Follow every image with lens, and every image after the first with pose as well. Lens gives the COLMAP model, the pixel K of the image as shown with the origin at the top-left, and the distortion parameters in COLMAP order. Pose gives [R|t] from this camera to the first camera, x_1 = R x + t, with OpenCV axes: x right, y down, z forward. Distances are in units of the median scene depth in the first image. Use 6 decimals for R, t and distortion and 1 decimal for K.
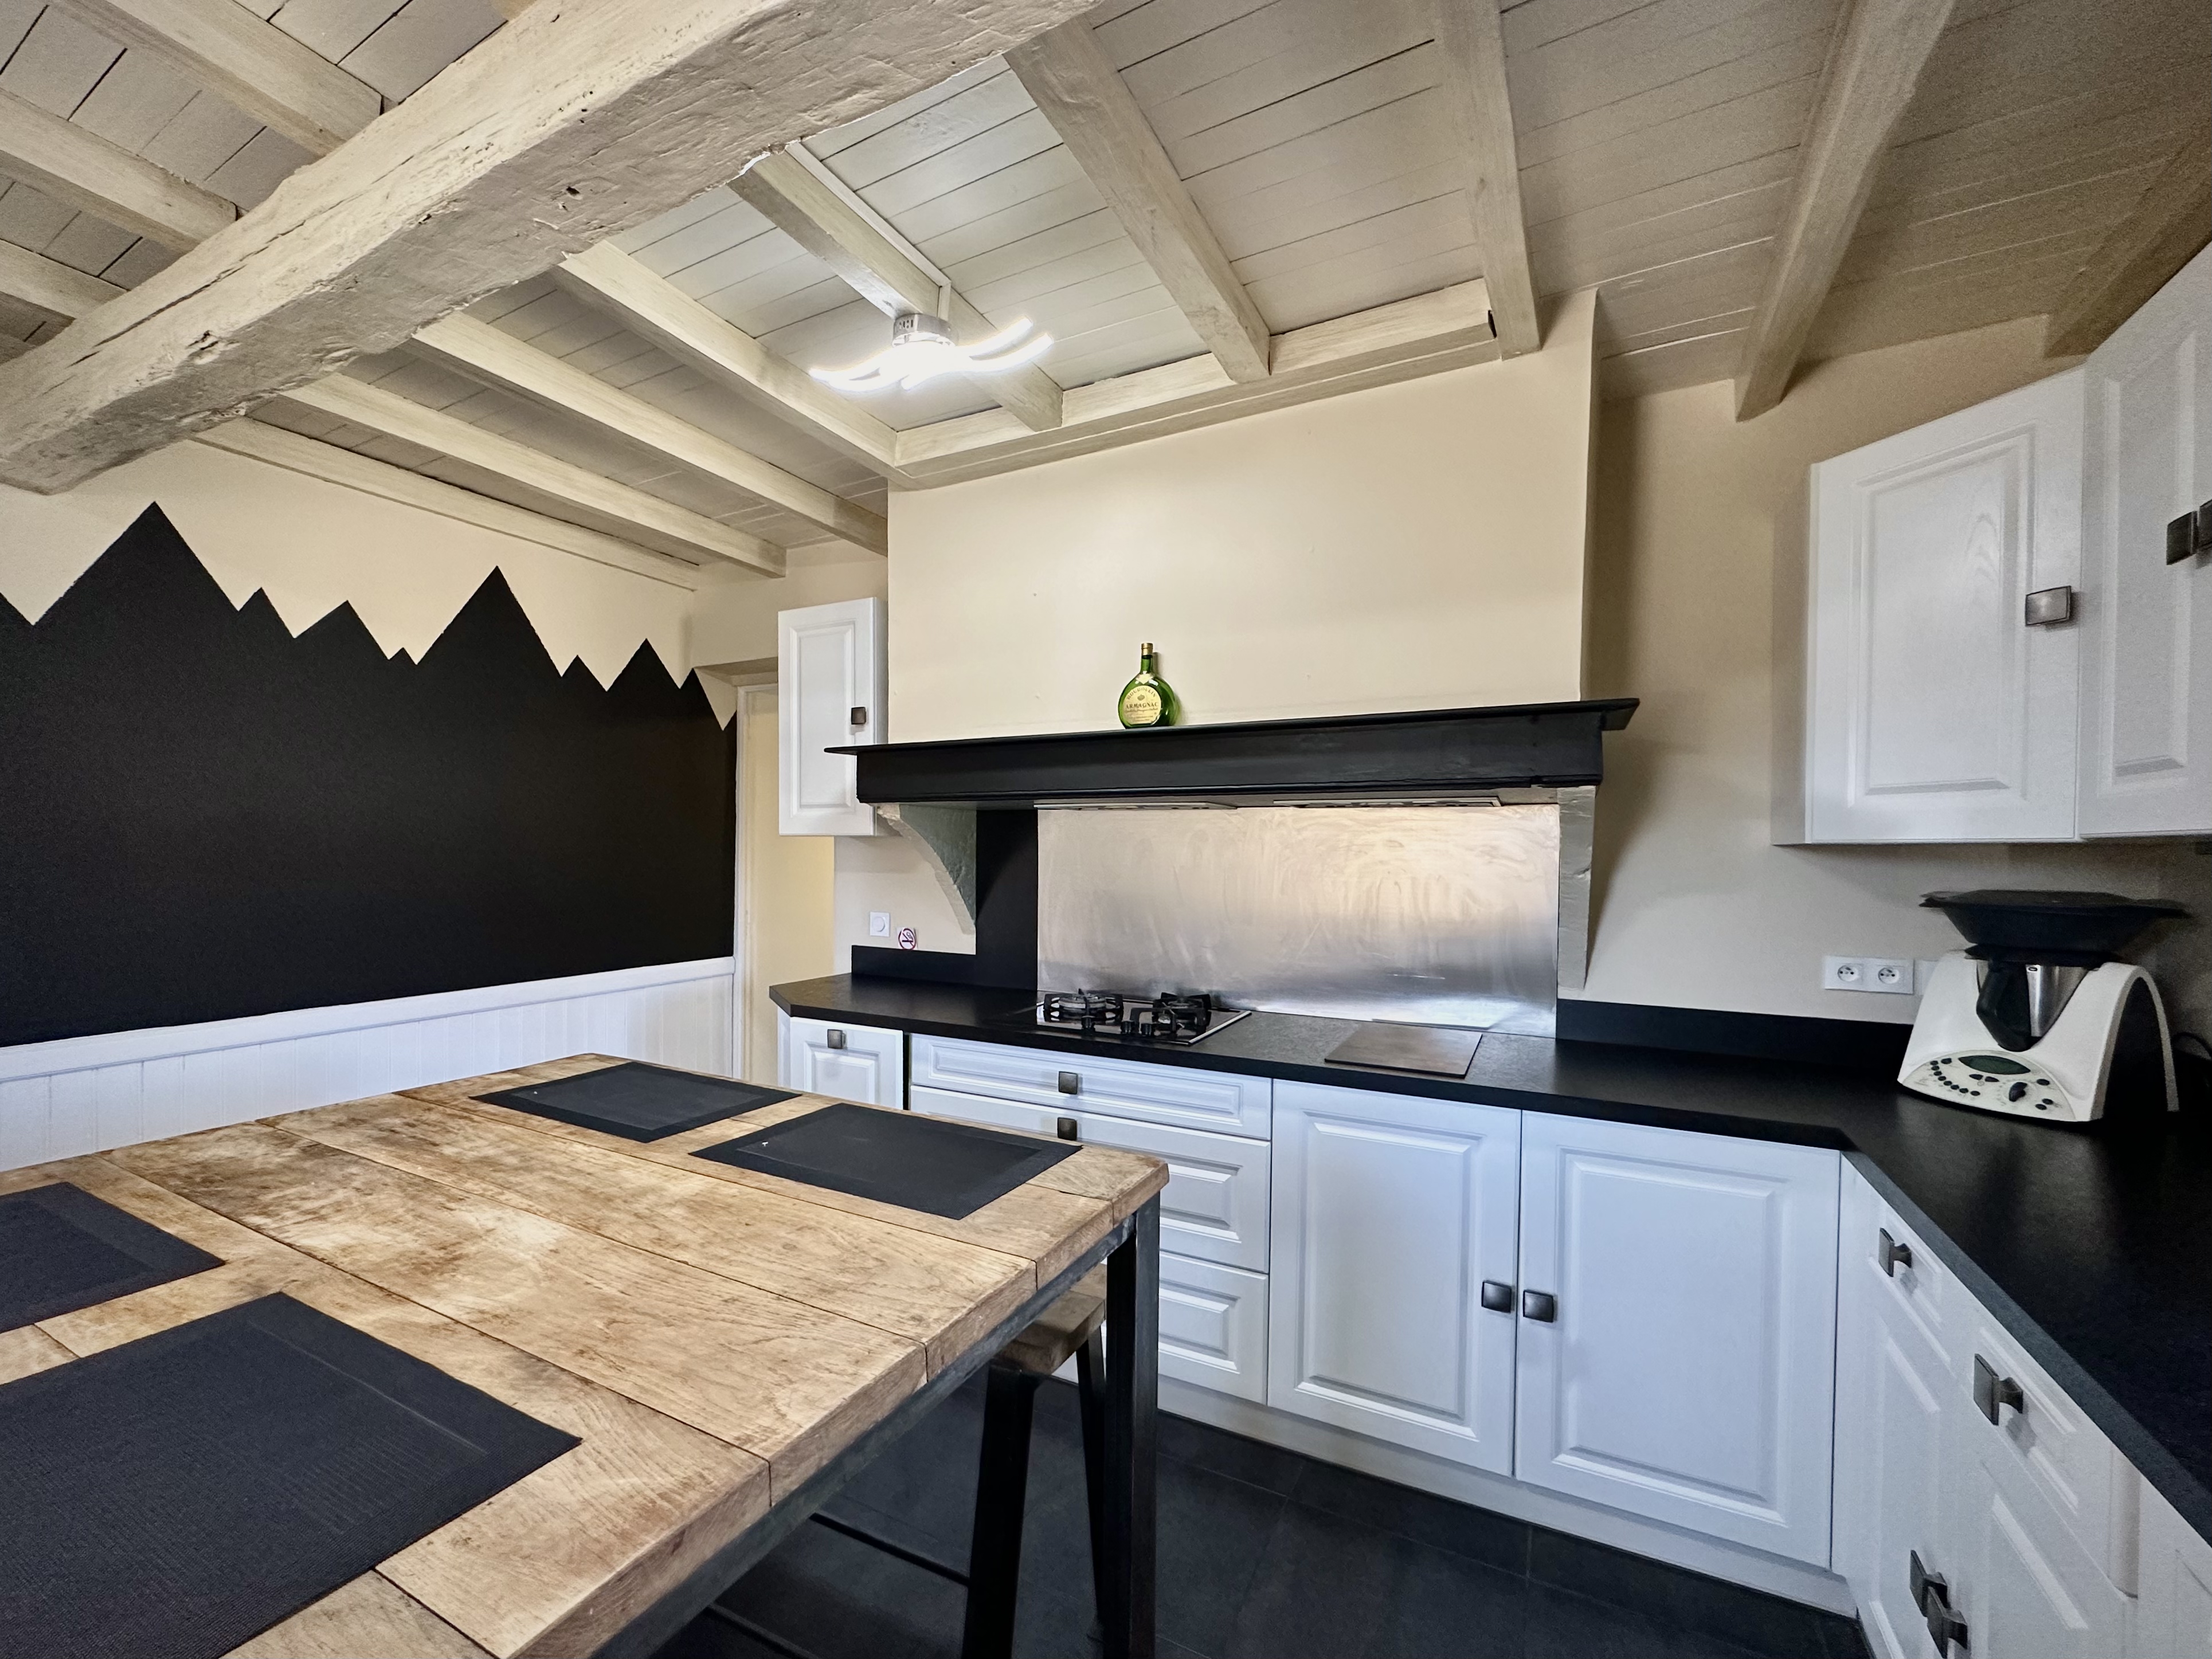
lens RADIAL K [[938.3, 0, 1100.7], [0, 938.3, 873.3], [0, 0, 1]] dist [-0.002494, 0.000019]
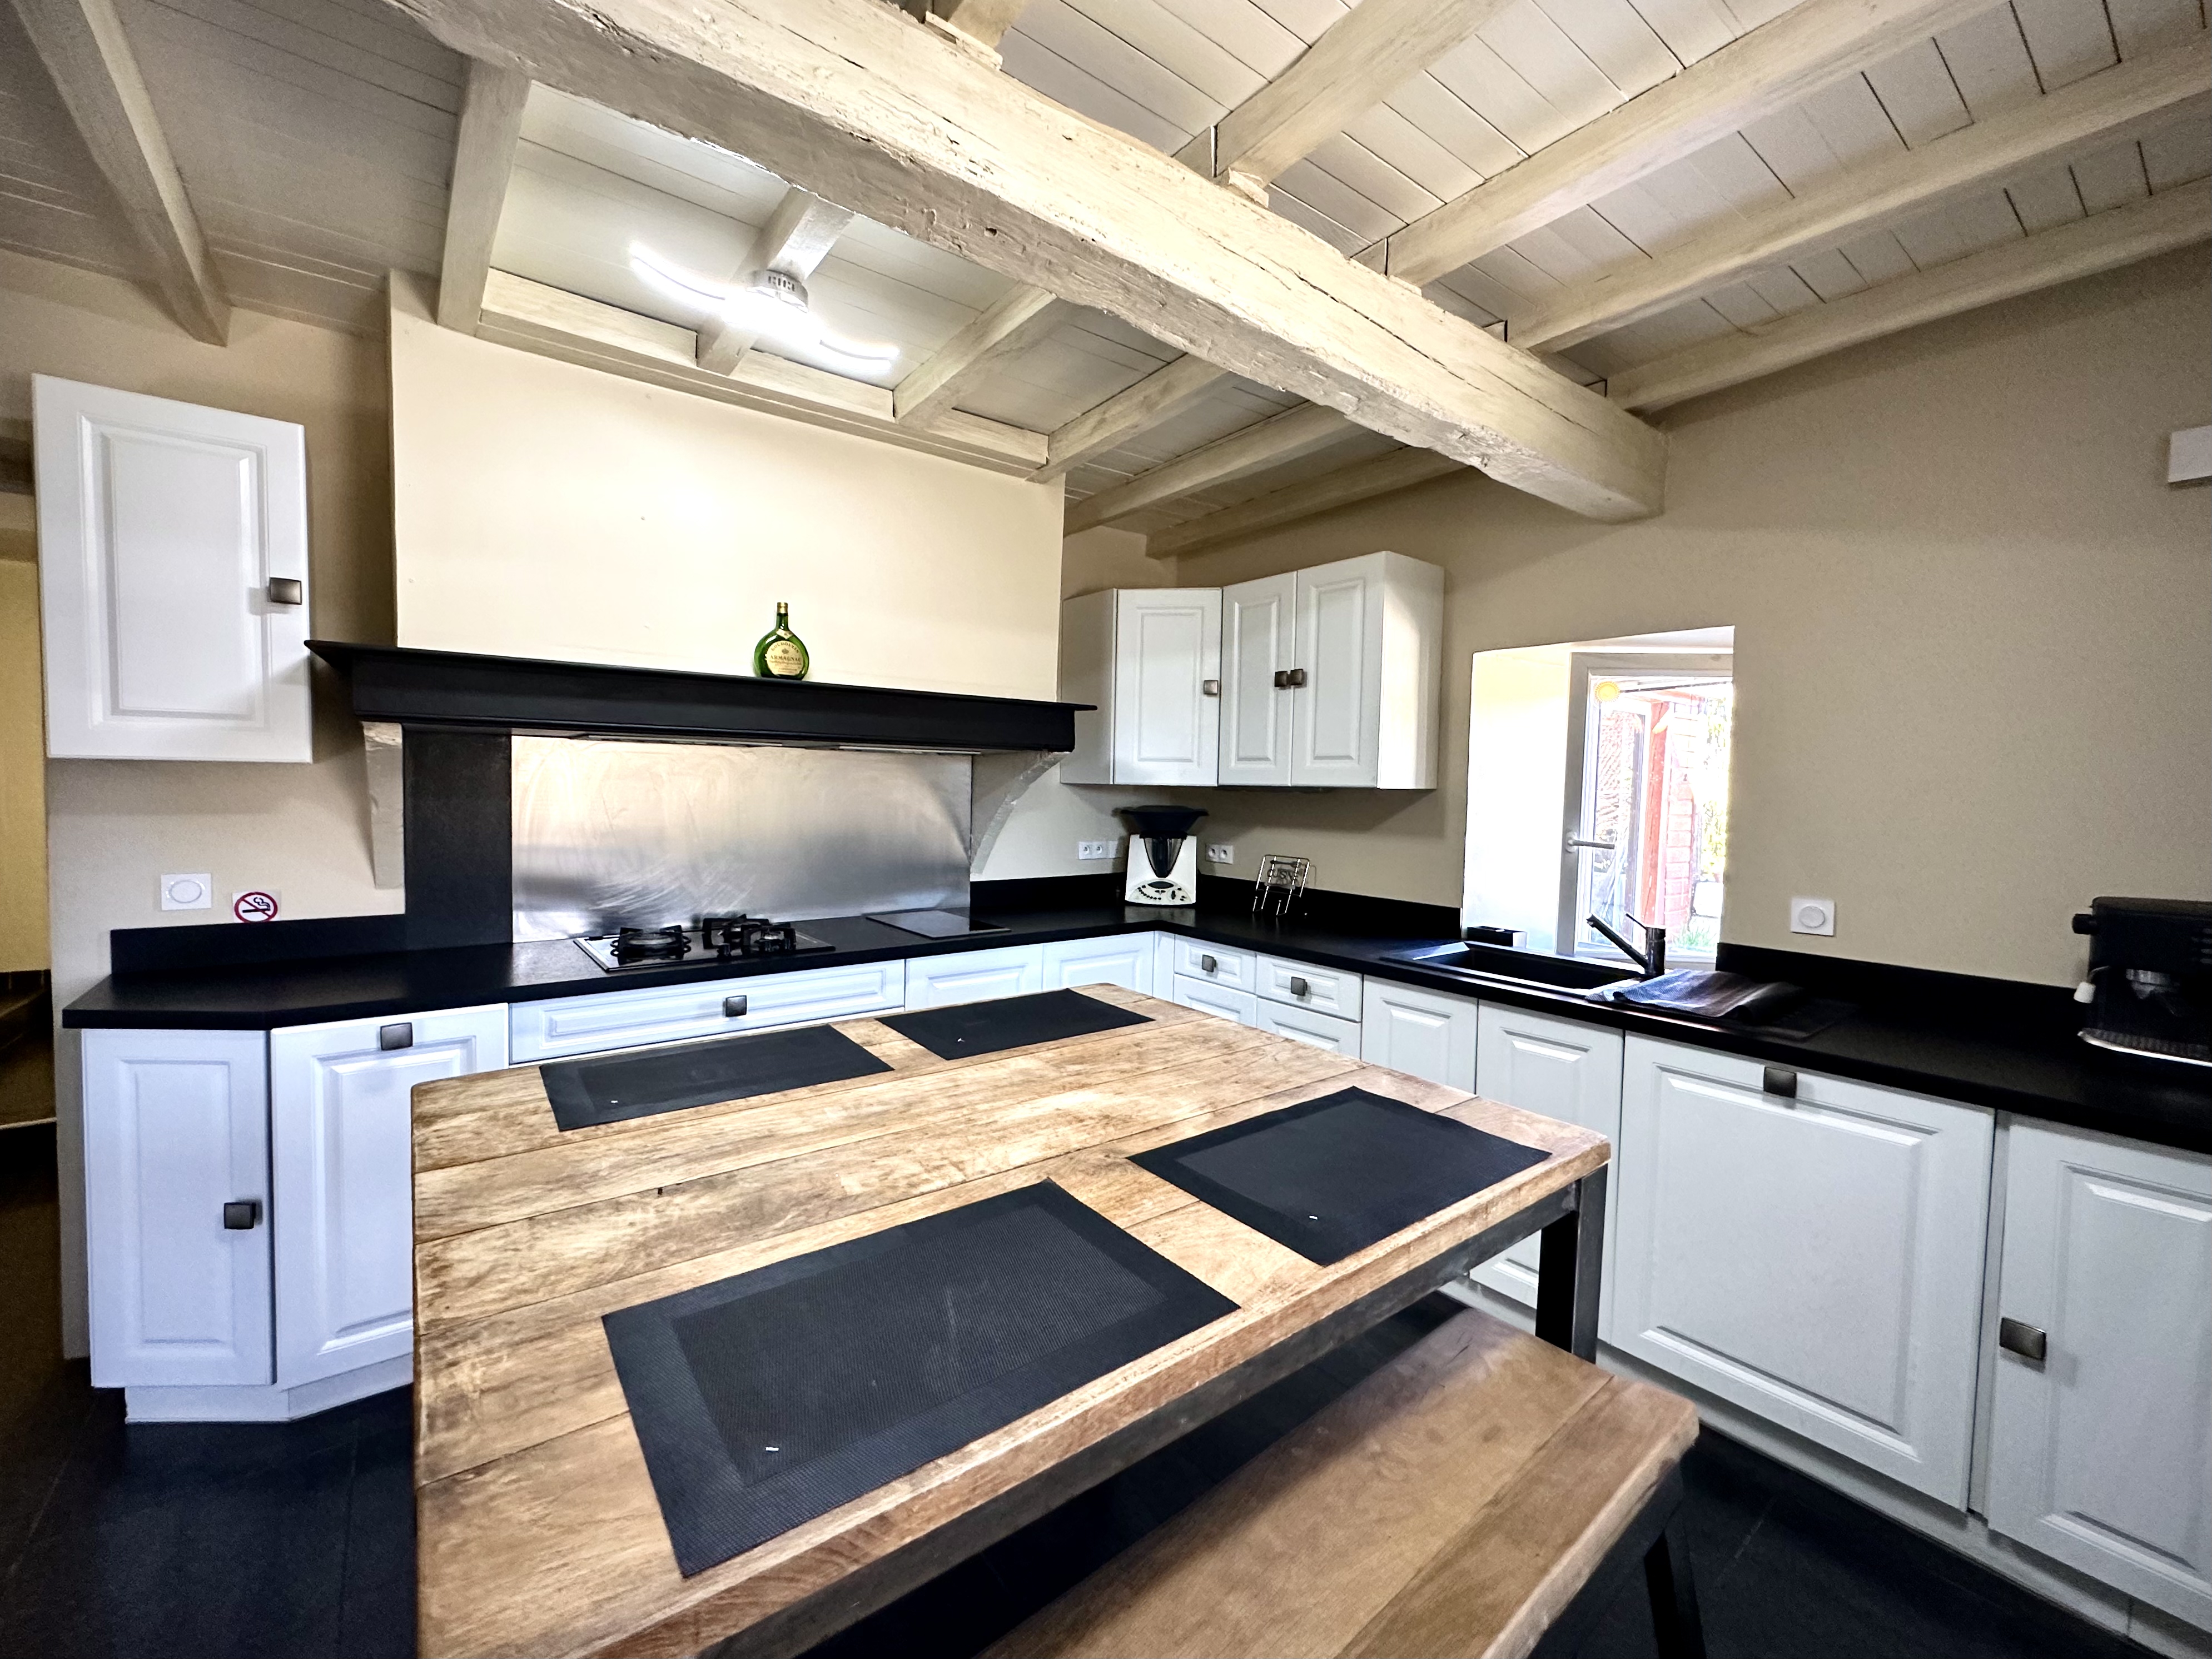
lens RADIAL K [[901.3, 0, 1106.0], [0, 901.3, 829.5], [0, 0, 1]] dist [-0.002519, 0.000140]
pose [[0.398544, -0.049284, 0.915824, -1.296010], [0.004571, 0.998650, 0.051752, -0.045635], [-0.917138, -0.016439, 0.398231, 0.345451]]
